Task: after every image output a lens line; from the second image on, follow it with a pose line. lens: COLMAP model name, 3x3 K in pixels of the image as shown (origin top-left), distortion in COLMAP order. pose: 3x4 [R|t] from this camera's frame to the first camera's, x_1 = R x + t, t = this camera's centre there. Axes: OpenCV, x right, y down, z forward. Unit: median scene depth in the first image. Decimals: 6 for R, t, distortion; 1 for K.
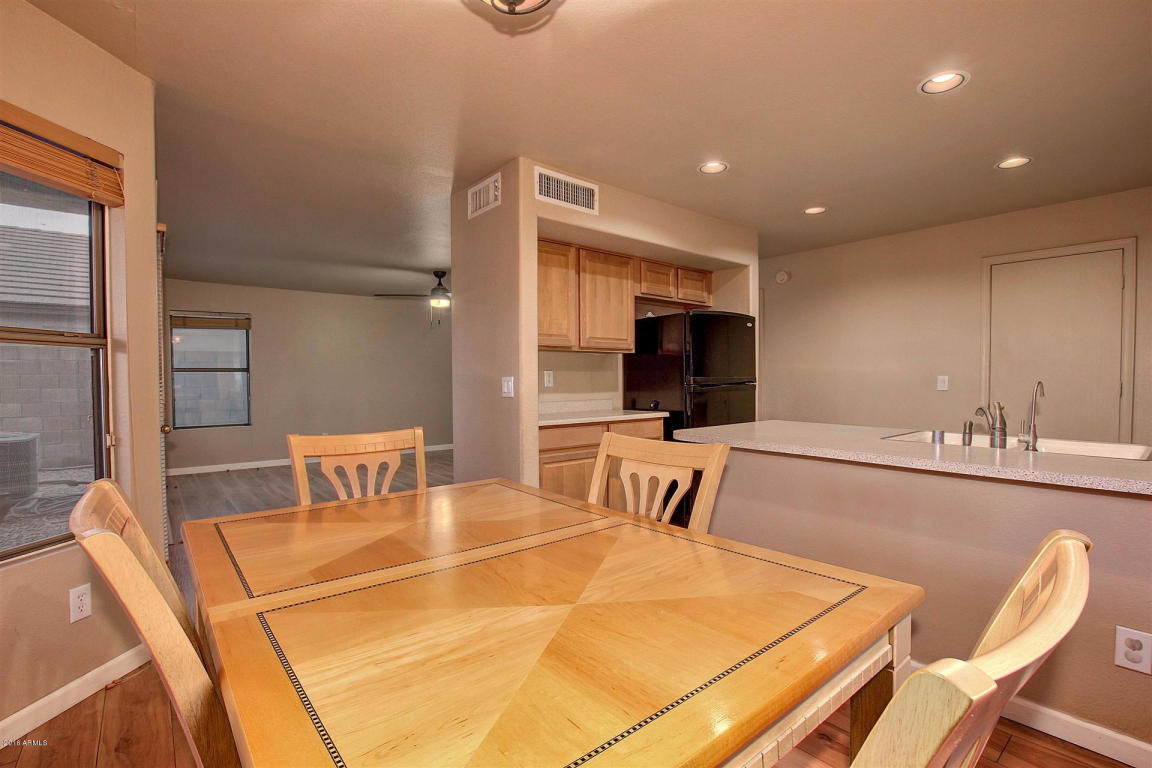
lens RADIAL K [[539.9, 0, 575.8], [0, 539.9, 391.8], [0, 0, 1]] dist [-0.024156, 0.001335]
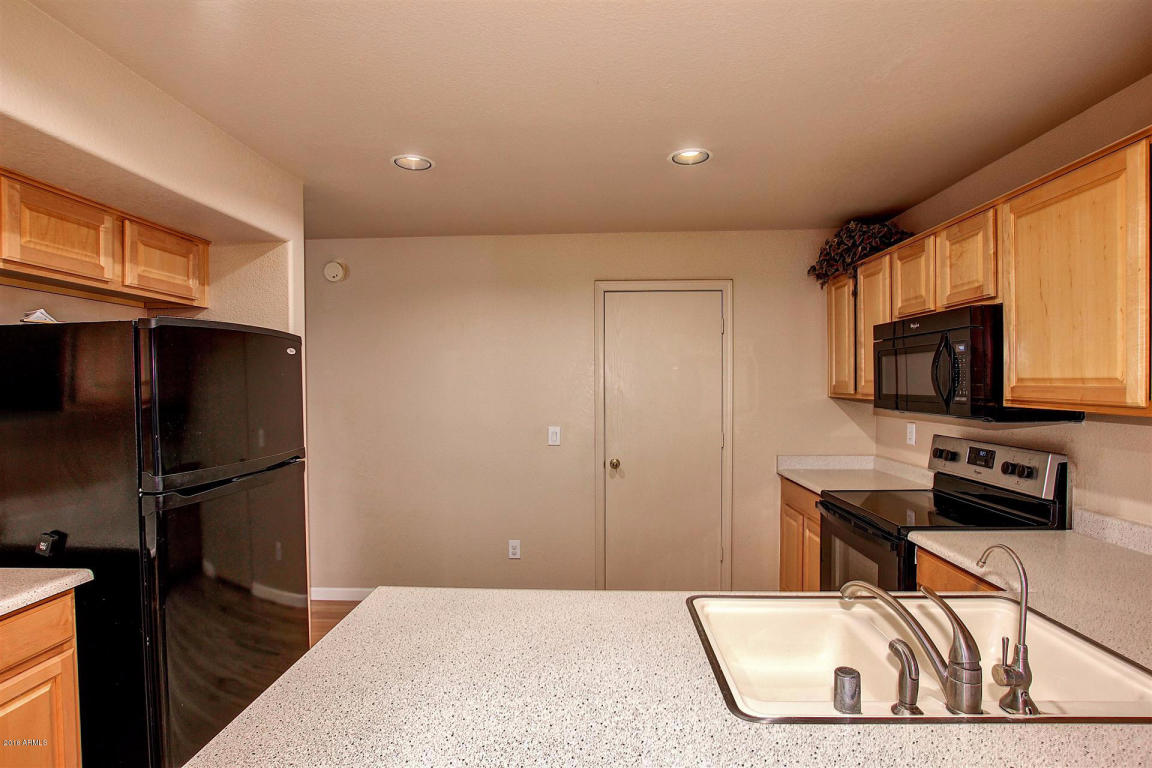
lens RADIAL K [[539.9, 0, 554.8], [0, 539.9, 386.2], [0, 0, 1]] dist [-0.024156, 0.001335]
pose [[0.679646, -0.009854, 0.733474, 0.109312], [0.022435, 0.999721, -0.007357, -0.078197], [-0.733198, 0.021456, 0.679677, 0.441715]]
